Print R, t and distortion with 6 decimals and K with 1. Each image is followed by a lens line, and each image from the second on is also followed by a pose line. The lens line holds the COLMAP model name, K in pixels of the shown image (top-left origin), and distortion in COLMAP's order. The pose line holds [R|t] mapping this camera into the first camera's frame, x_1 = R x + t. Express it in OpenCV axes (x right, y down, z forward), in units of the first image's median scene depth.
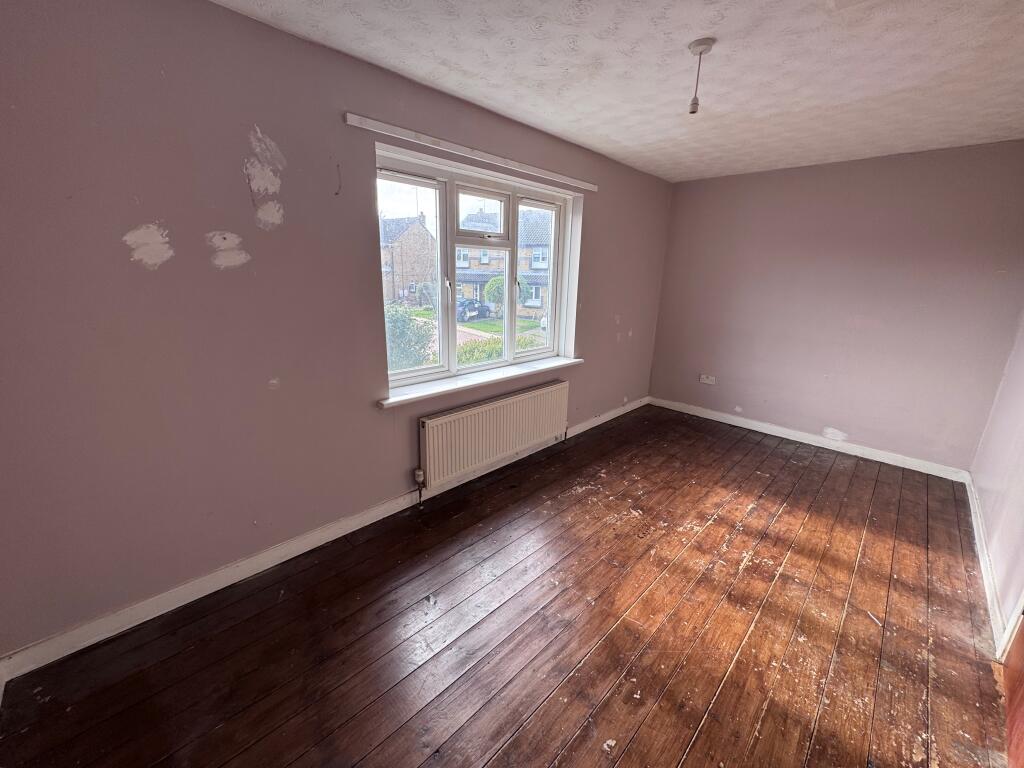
lens RADIAL K [[408.2, 0, 512.0], [0, 408.2, 384.0], [0, 0, 1]] dist [-0.002041, 0.000343]
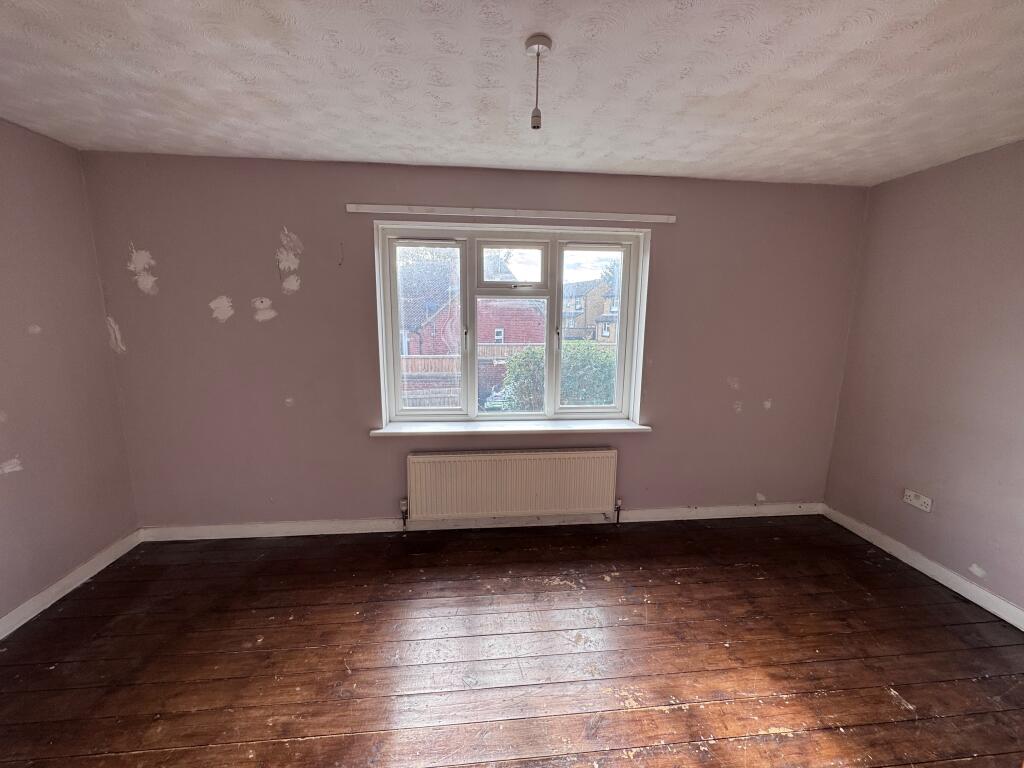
lens RADIAL K [[408.2, 0, 512.0], [0, 408.2, 384.0], [0, 0, 1]] dist [-0.002041, 0.000343]
pose [[0.768528, 0.095834, -0.632598, 0.607097], [-0.162114, 0.985622, -0.047634, -0.082254], [0.618938, 0.139161, 0.773014, 0.271896]]
